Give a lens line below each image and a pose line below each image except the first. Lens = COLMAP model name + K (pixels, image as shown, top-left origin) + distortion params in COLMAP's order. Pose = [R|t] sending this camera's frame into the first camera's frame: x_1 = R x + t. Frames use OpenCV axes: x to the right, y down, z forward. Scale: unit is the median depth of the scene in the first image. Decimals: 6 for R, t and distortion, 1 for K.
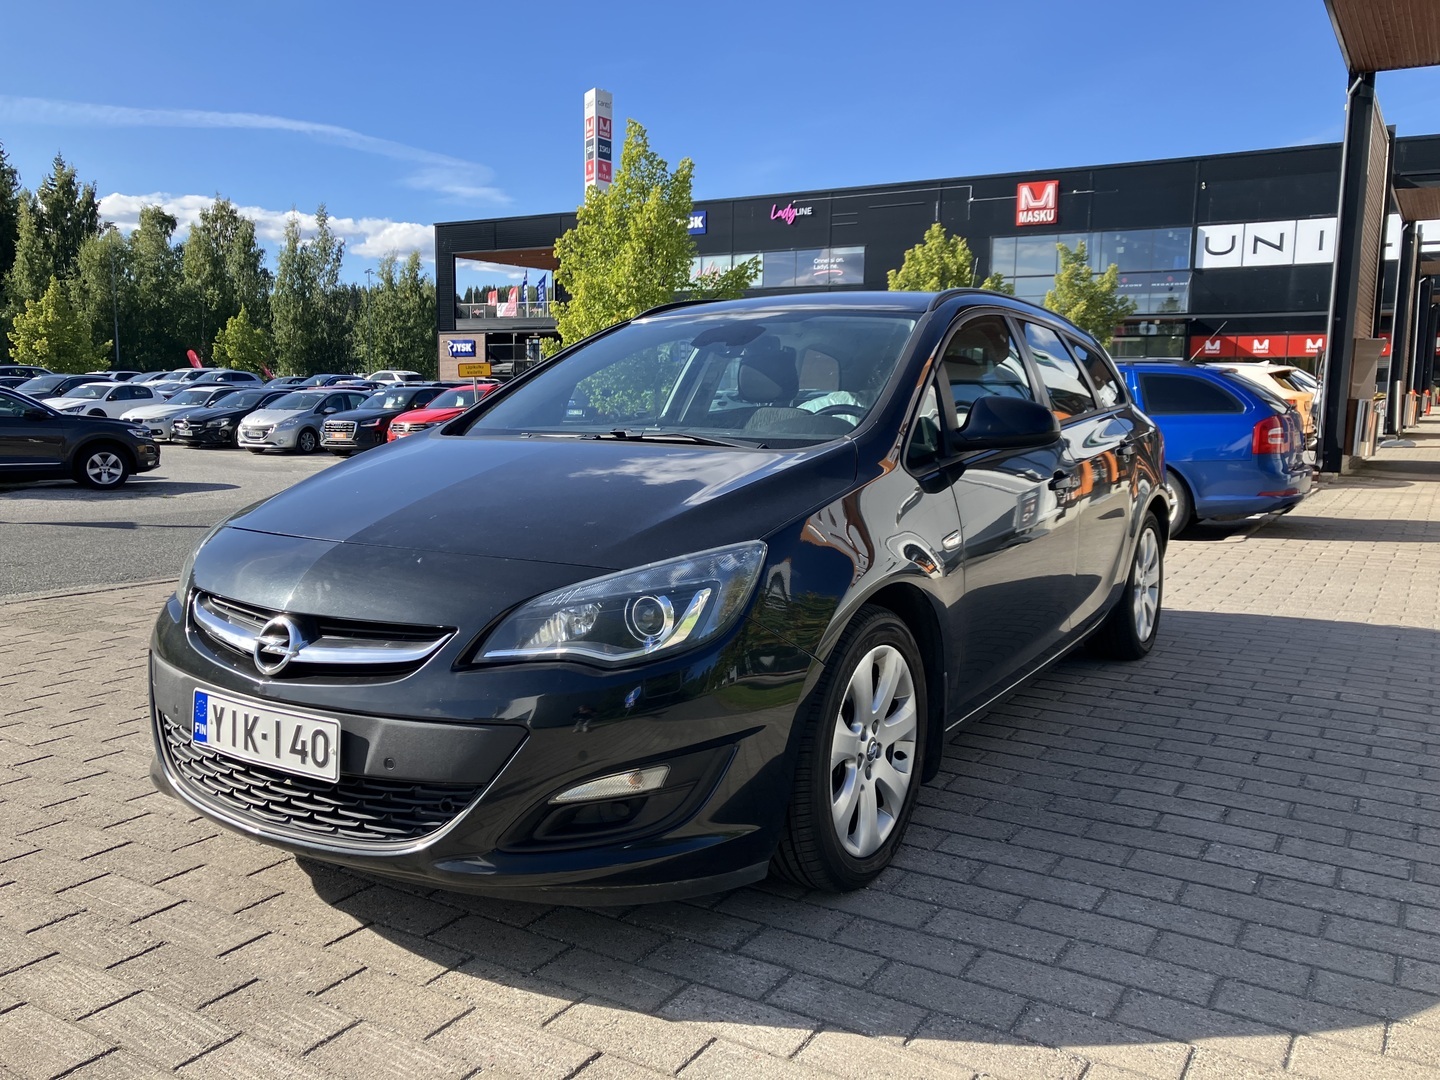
lens RADIAL K [[1164.5, 0, 716.2], [0, 1164.5, 545.5], [0, 0, 1]] dist [0.051857, -0.052060]
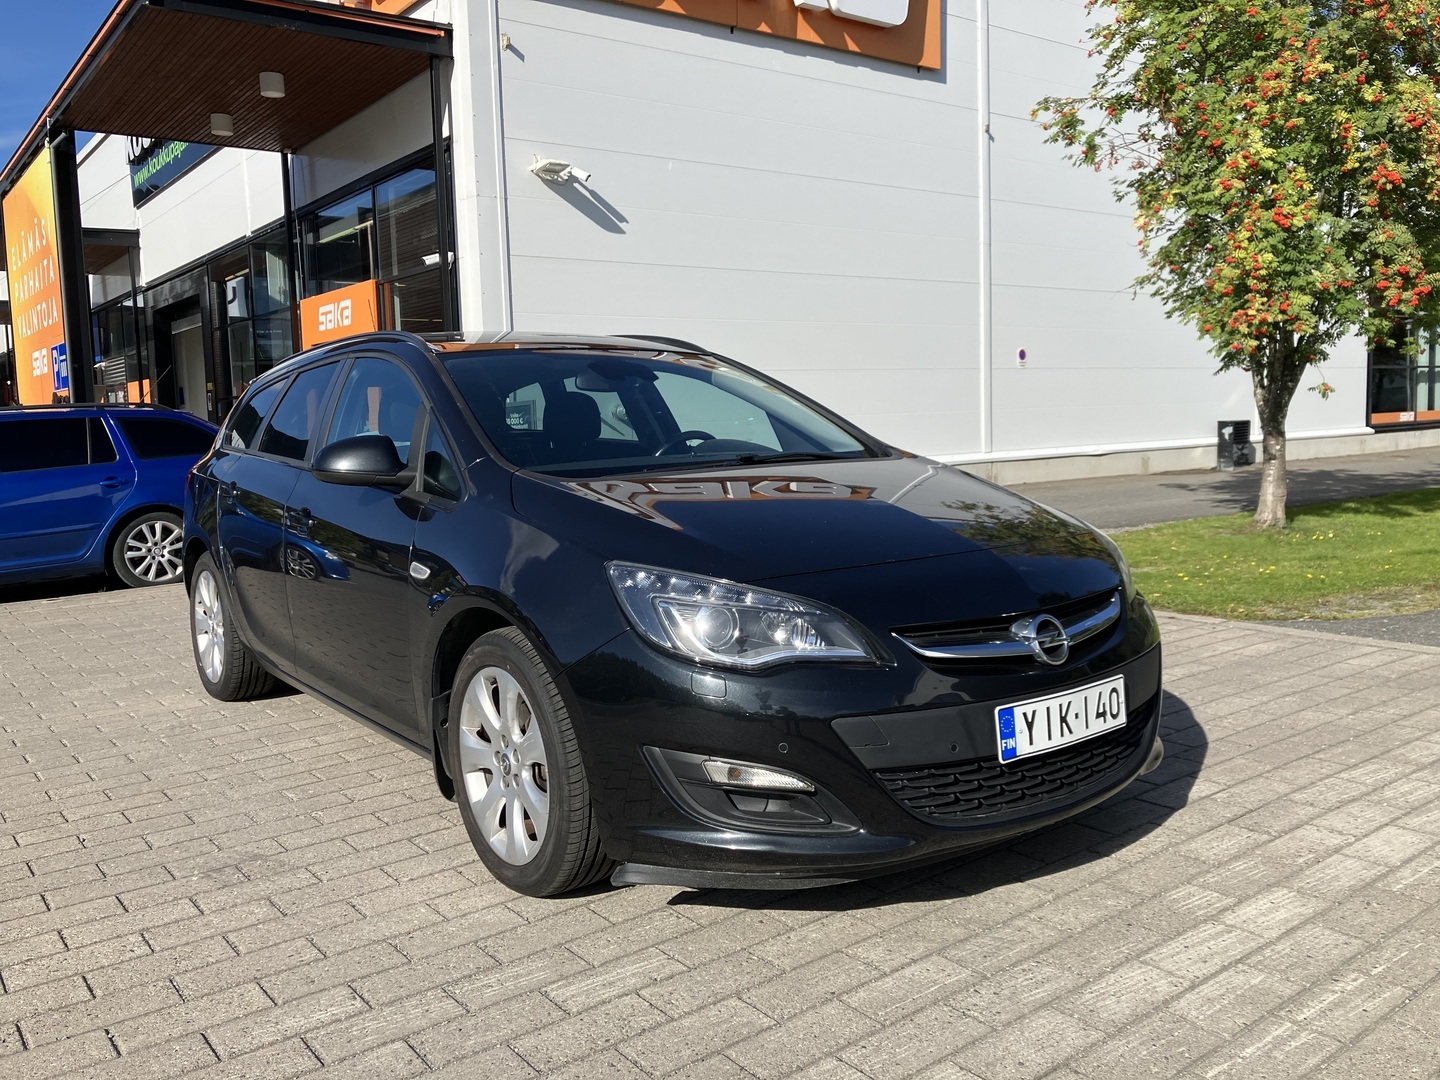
lens RADIAL K [[1164.5, 0, 716.2], [0, 1164.5, 545.5], [0, 0, 1]] dist [0.051857, -0.052060]
pose [[0.352163, -0.119755, 0.928246, -1.564272], [0.169401, 0.983556, 0.062622, -0.132392], [-0.920481, 0.135193, 0.366658, 0.892541]]
